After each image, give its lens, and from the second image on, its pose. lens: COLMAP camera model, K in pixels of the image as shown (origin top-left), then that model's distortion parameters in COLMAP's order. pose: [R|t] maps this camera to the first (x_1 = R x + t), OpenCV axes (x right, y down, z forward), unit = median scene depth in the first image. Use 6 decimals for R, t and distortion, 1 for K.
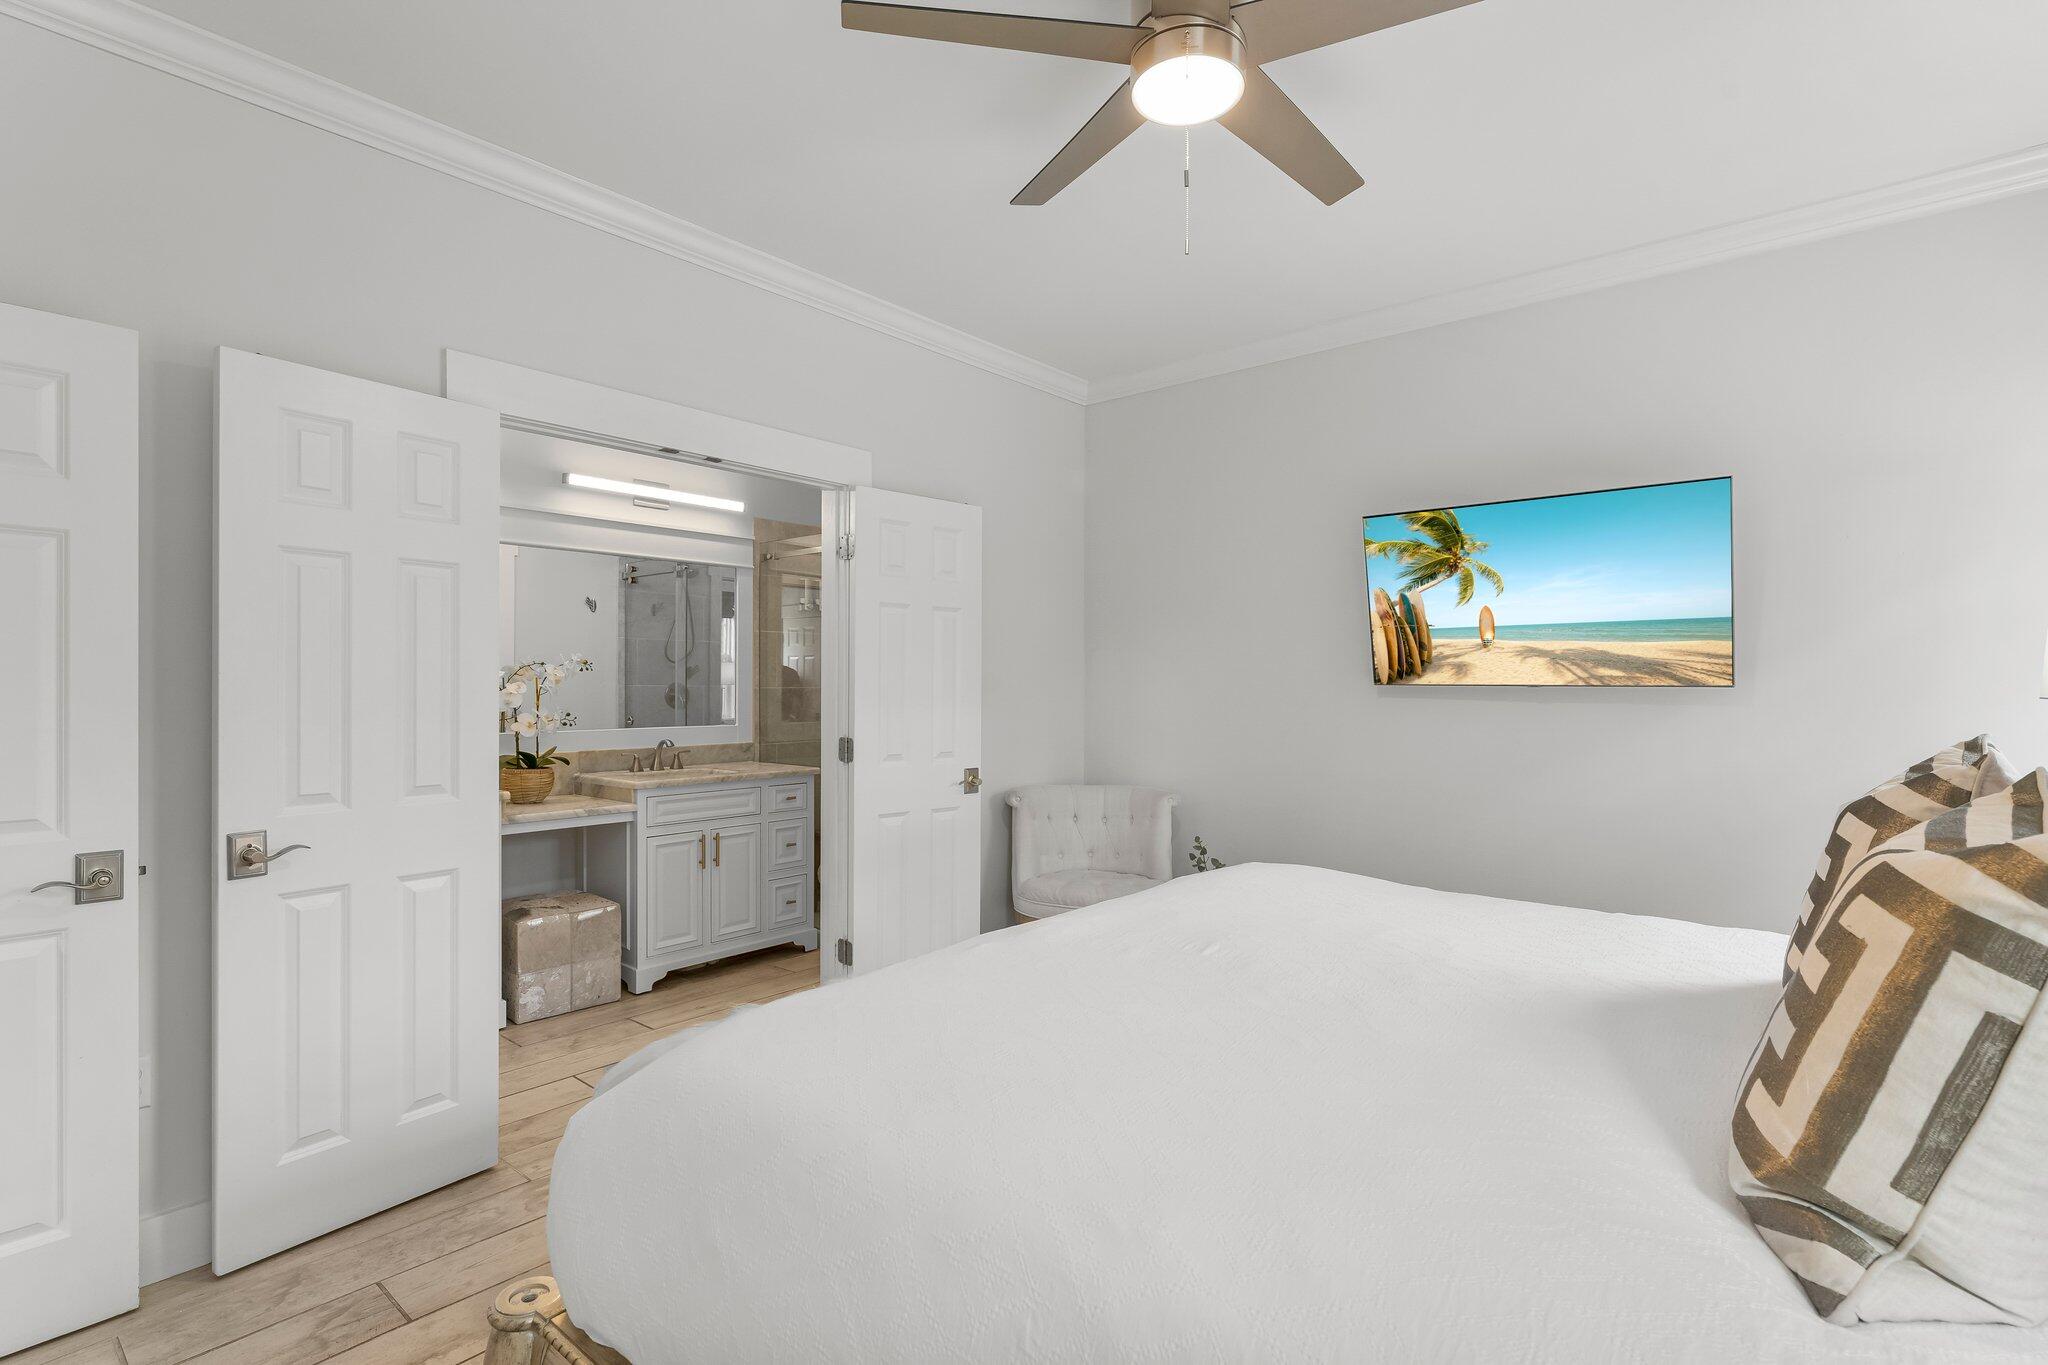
lens RADIAL K [[1008.8, 0, 1032.1], [0, 1008.8, 703.5], [0, 0, 1]] dist [-0.027688, 0.000234]
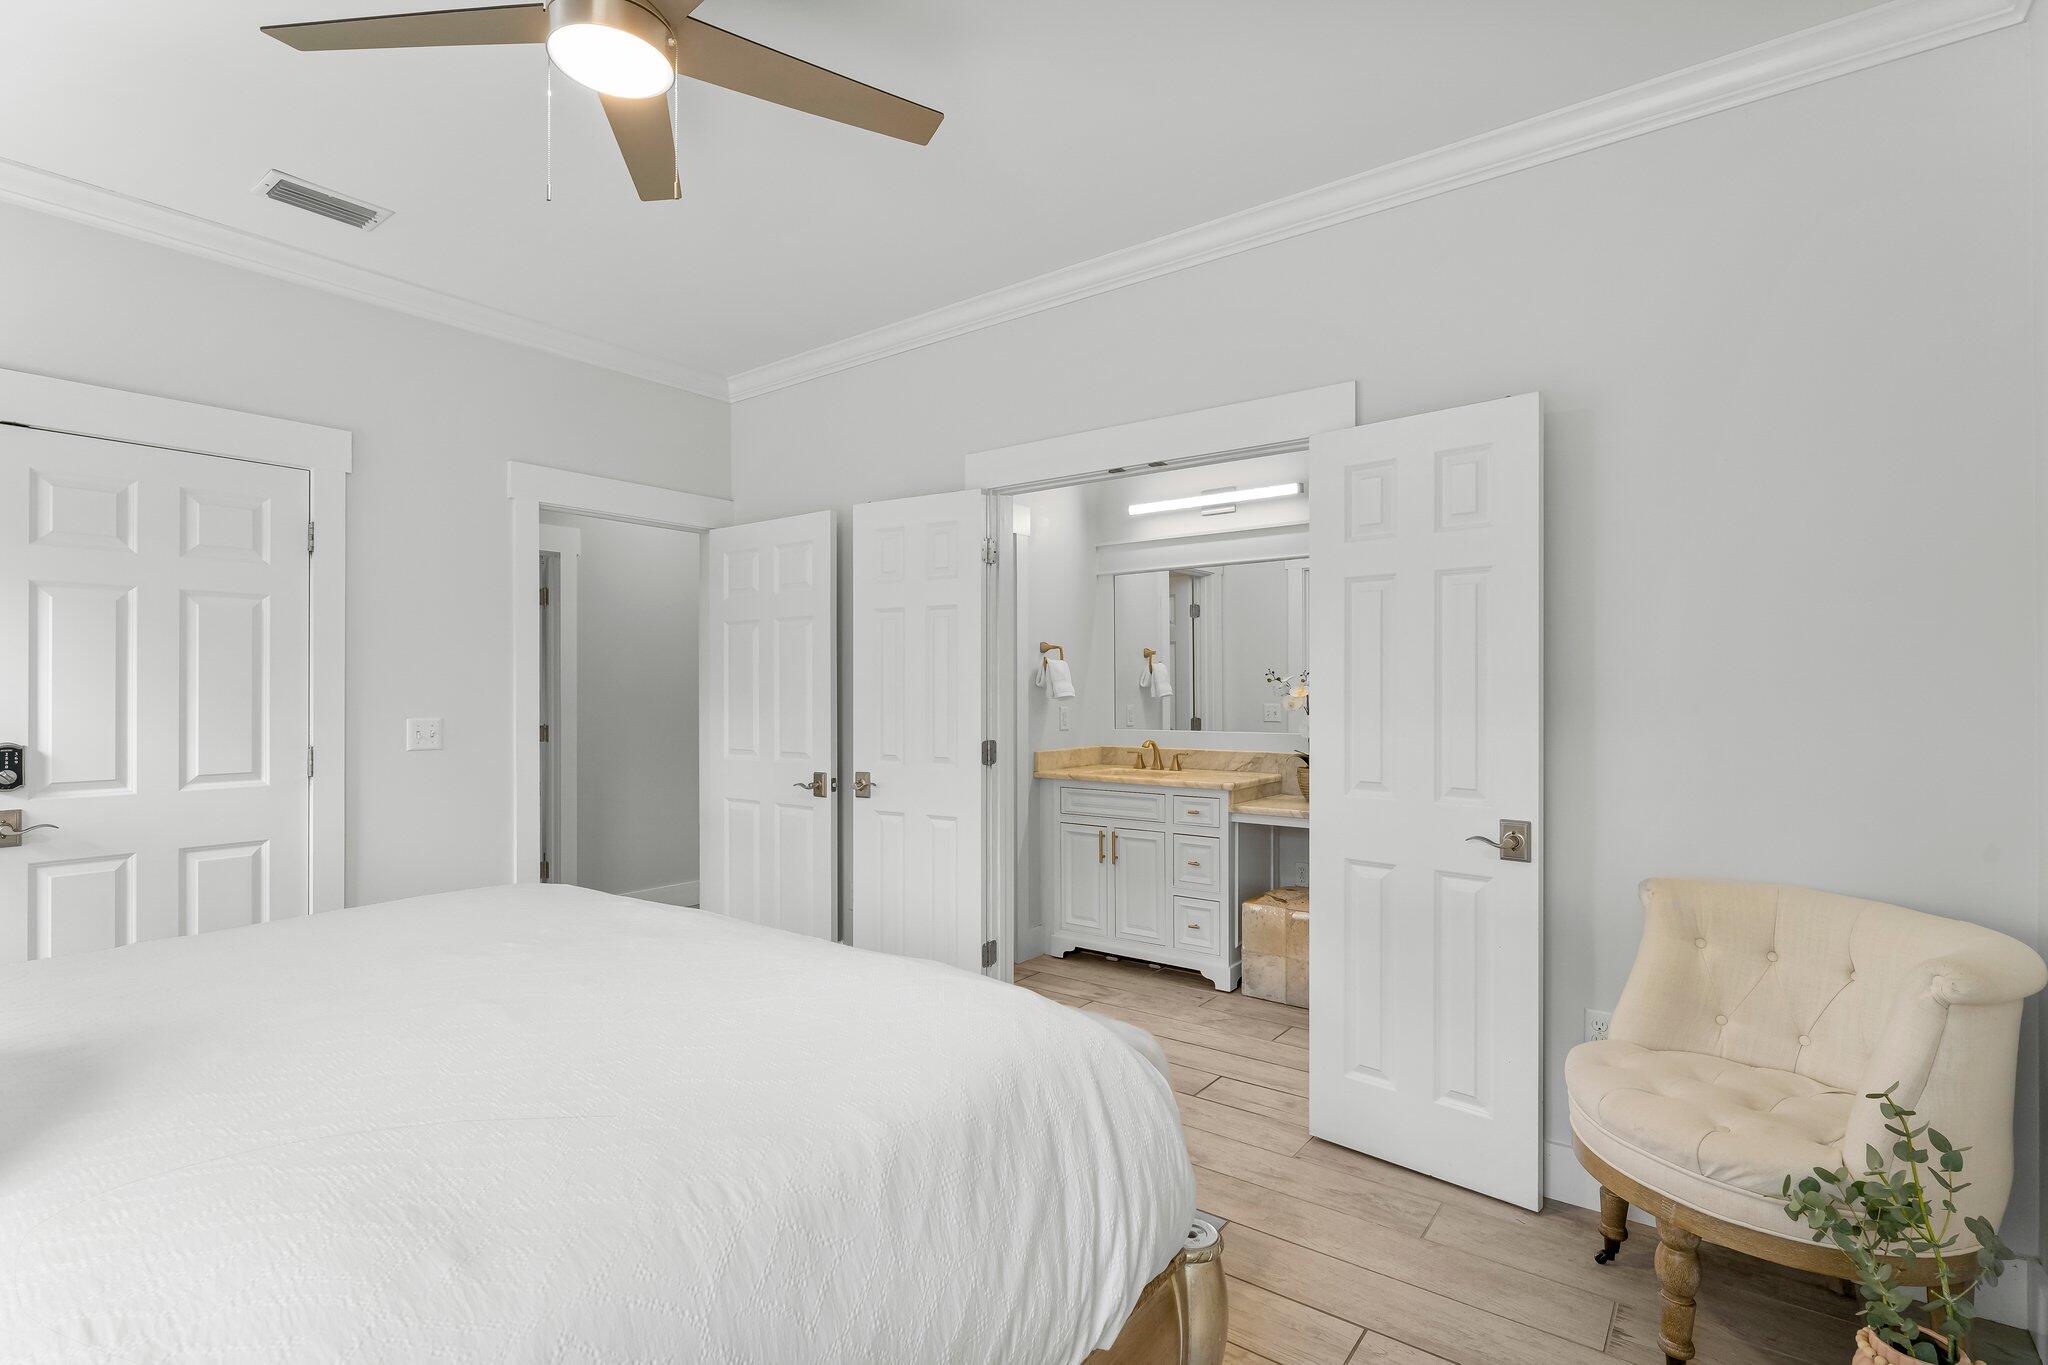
lens RADIAL K [[973.6, 0, 1005.9], [0, 973.6, 686.7], [0, 0, 1]] dist [0.001144, 0.000114]
pose [[0.018169, -0.002810, -0.999831, 0.668535], [-0.013080, 0.999910, -0.003048, -0.015254], [0.999749, 0.013133, 0.018130, 0.850063]]
